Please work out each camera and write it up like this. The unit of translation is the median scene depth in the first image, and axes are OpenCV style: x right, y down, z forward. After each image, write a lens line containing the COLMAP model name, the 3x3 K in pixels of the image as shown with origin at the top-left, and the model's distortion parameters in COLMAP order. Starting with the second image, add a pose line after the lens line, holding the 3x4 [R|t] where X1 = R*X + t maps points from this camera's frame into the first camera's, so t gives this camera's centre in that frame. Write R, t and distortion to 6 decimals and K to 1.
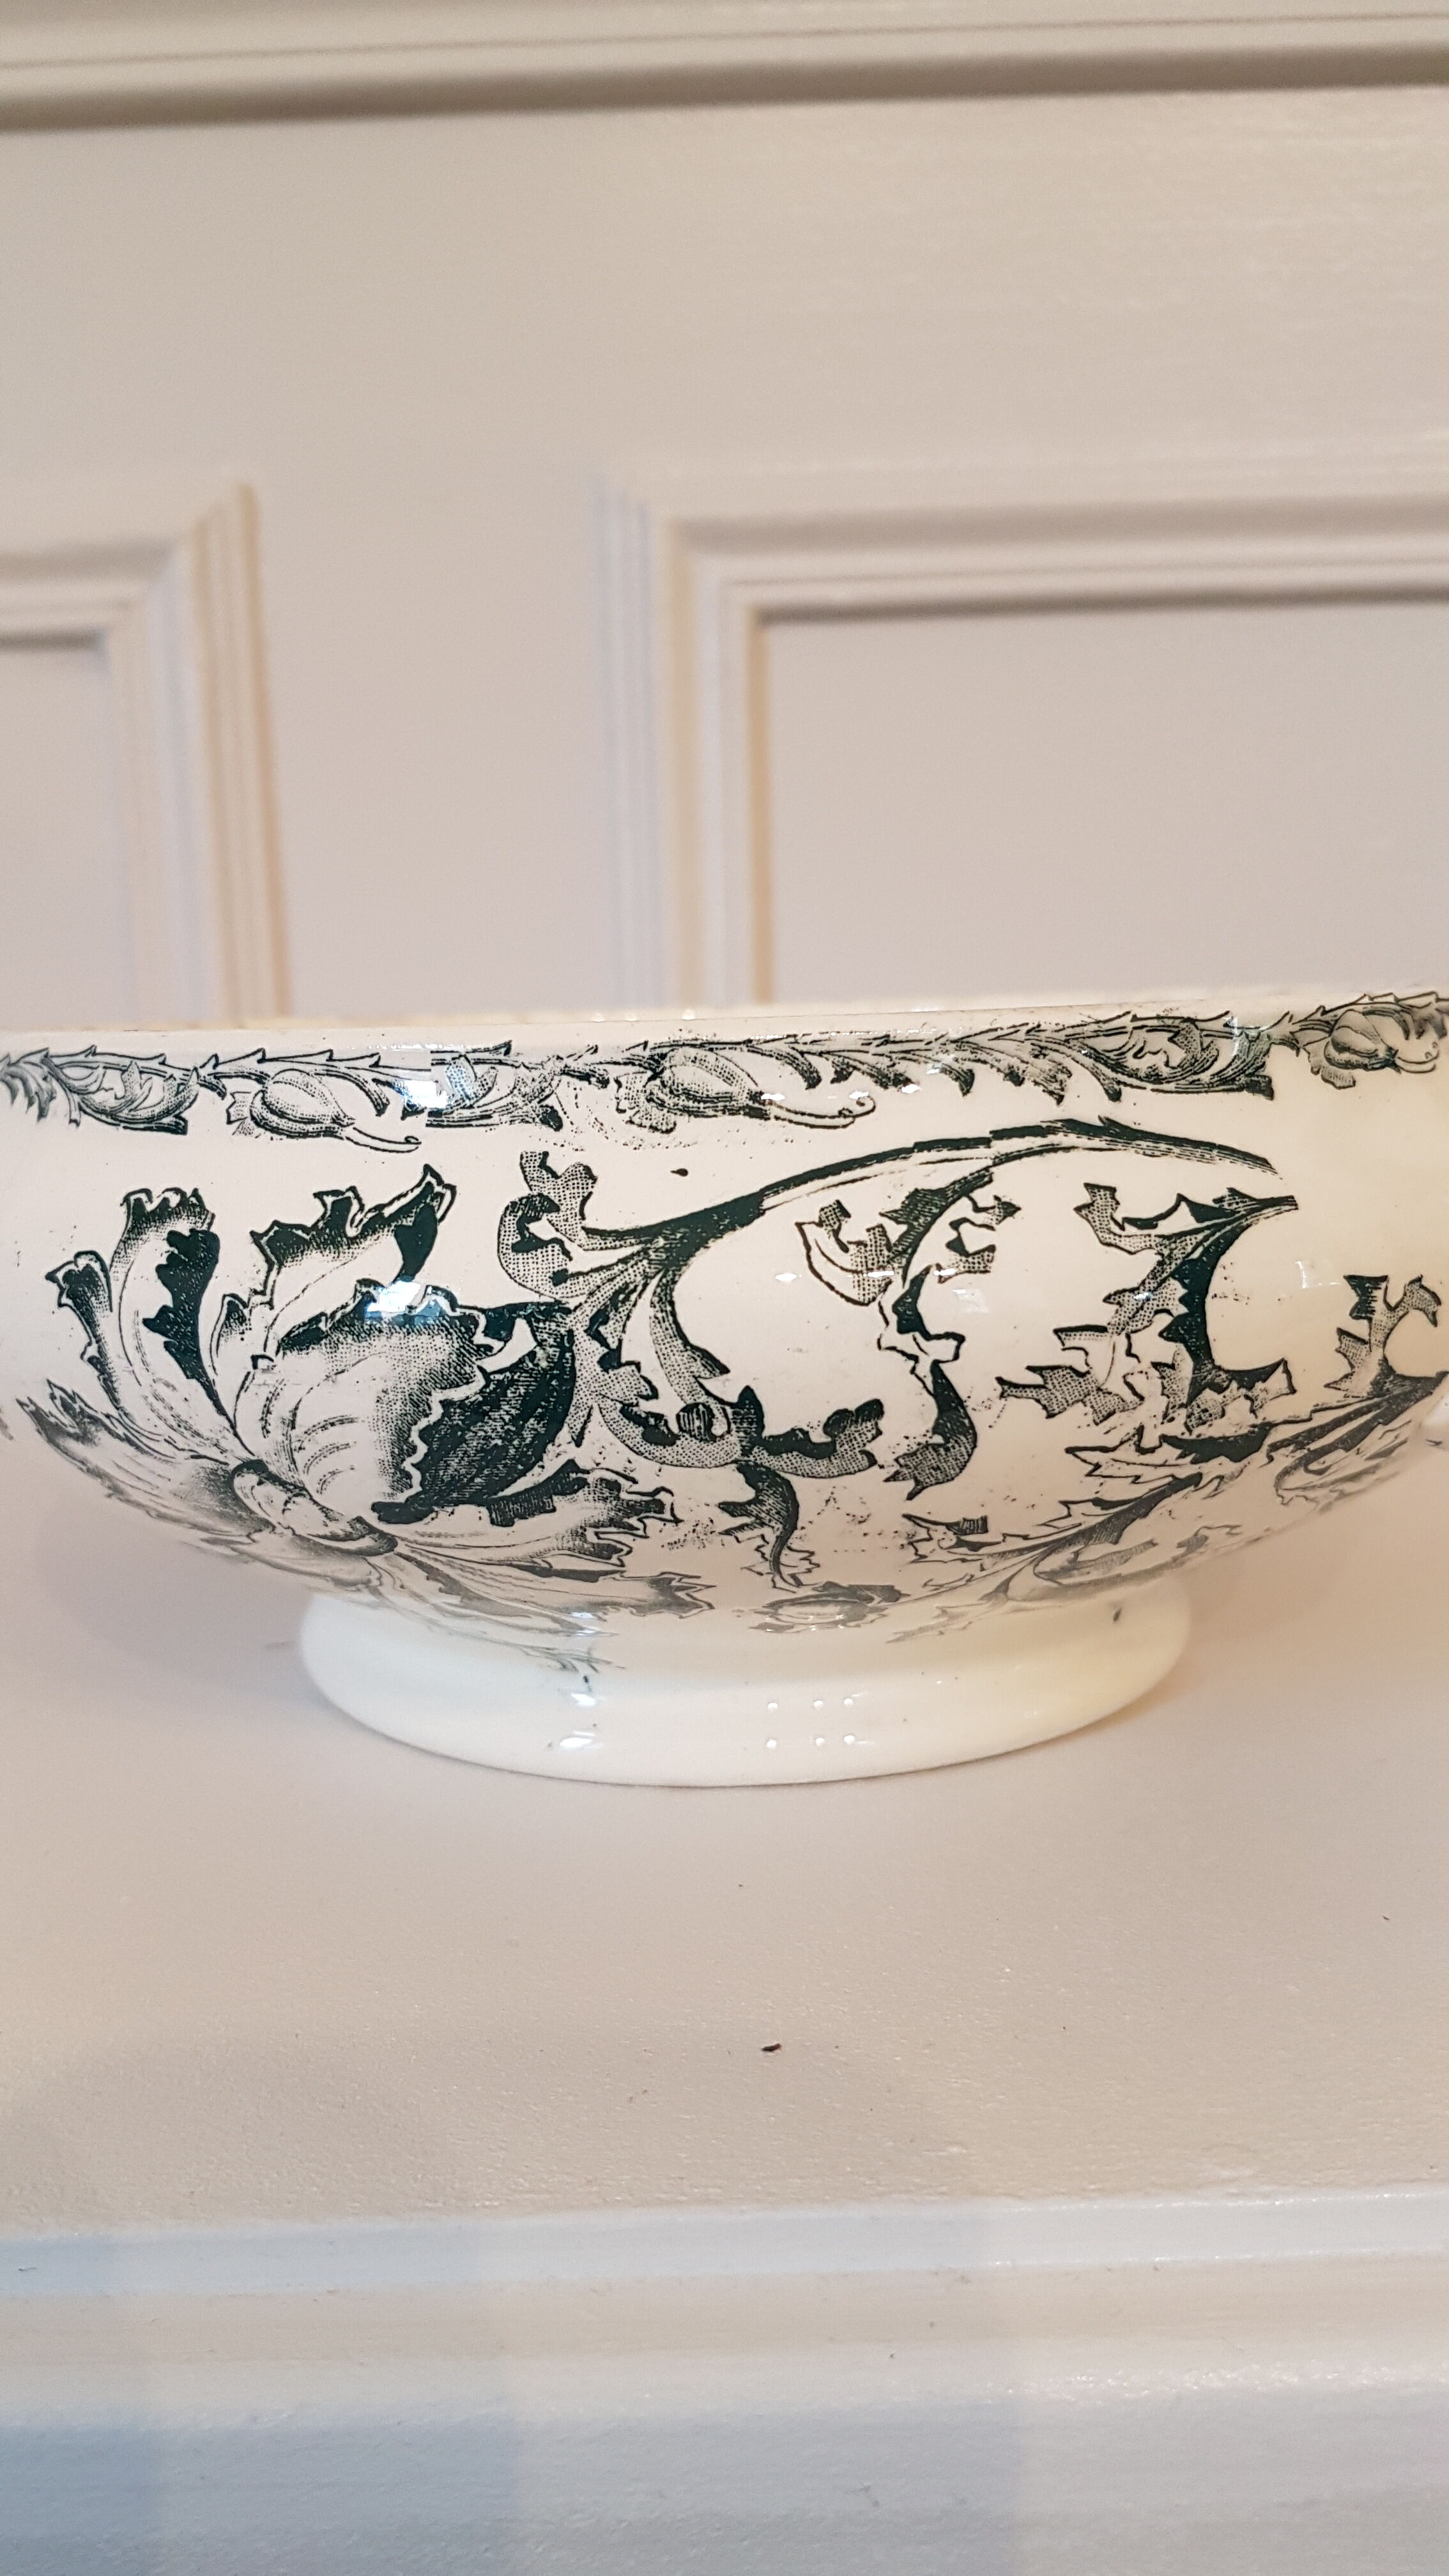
lens RADIAL K [[2086.2, 0, 707.8], [0, 2086.2, 1272.0], [0, 0, 1]] dist [0.267179, -0.642932]
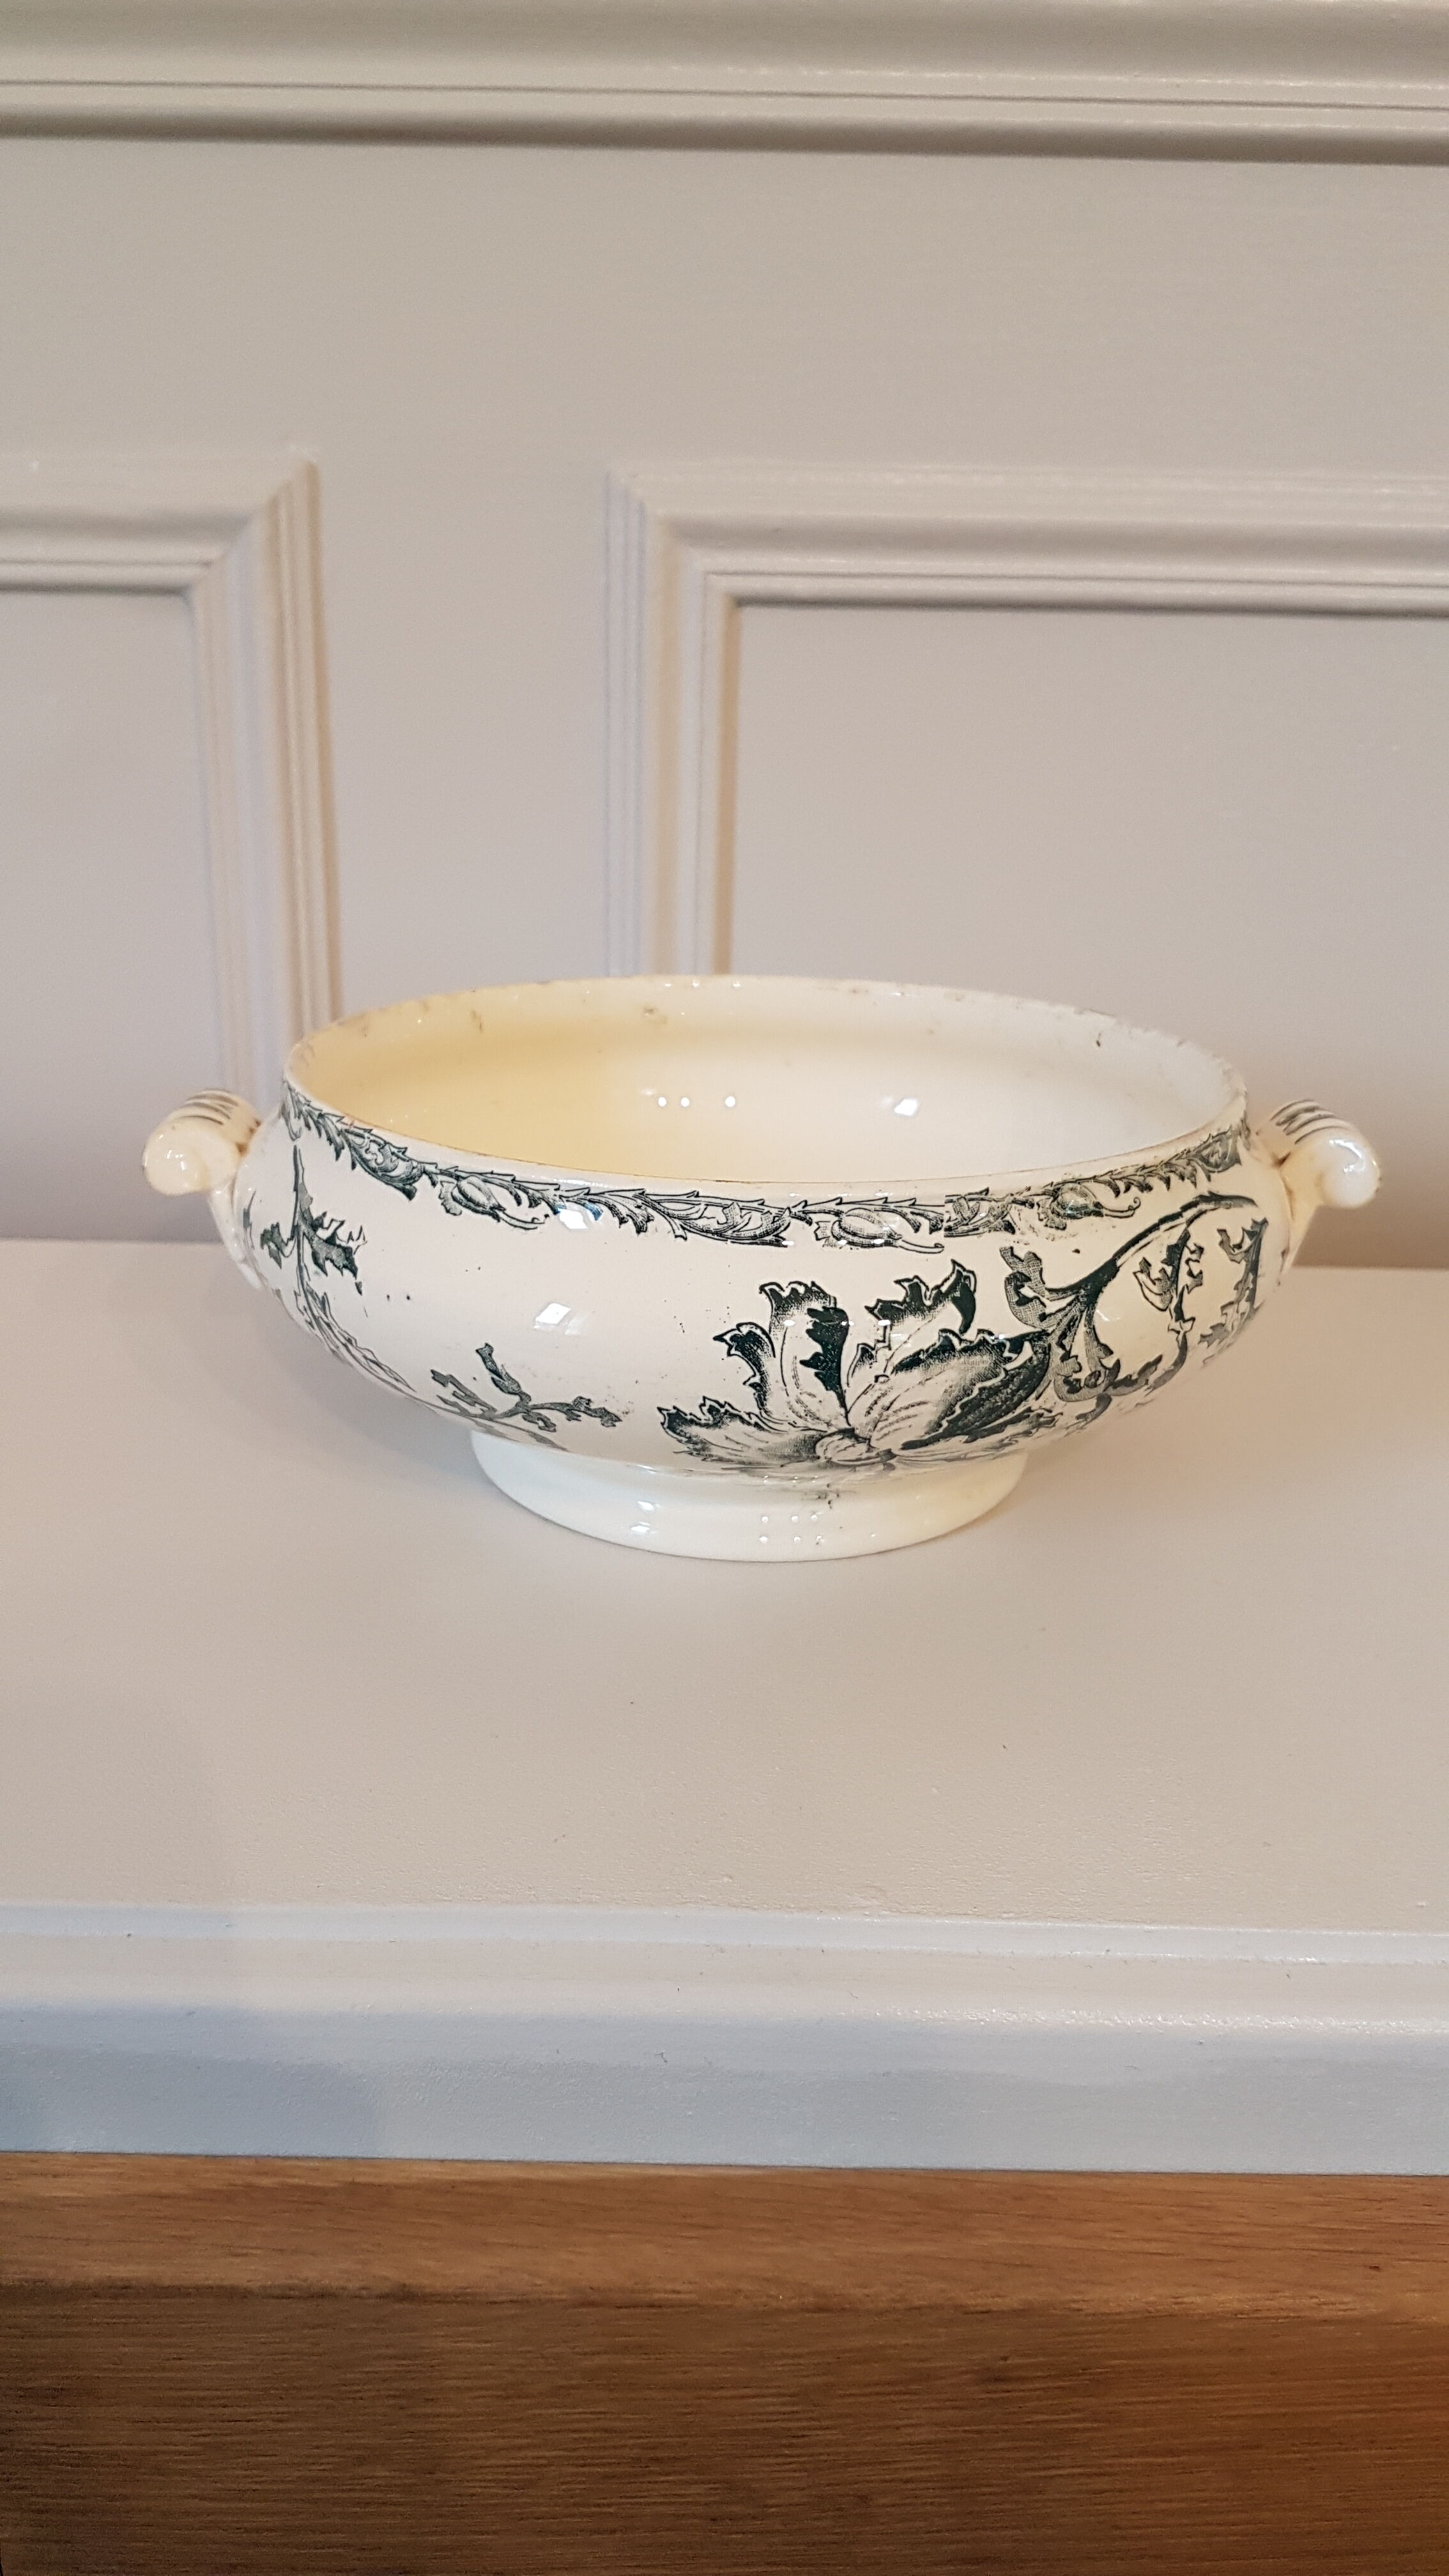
lens RADIAL K [[2130.8, 0, 712.5], [0, 2130.8, 1278.1], [0, 0, 1]] dist [0.186247, -0.386397]
pose [[0.831696, -0.127917, 0.540296, -1.308563], [0.027442, 0.981381, 0.190102, -0.392813], [-0.554553, -0.143280, 0.819720, -0.402756]]
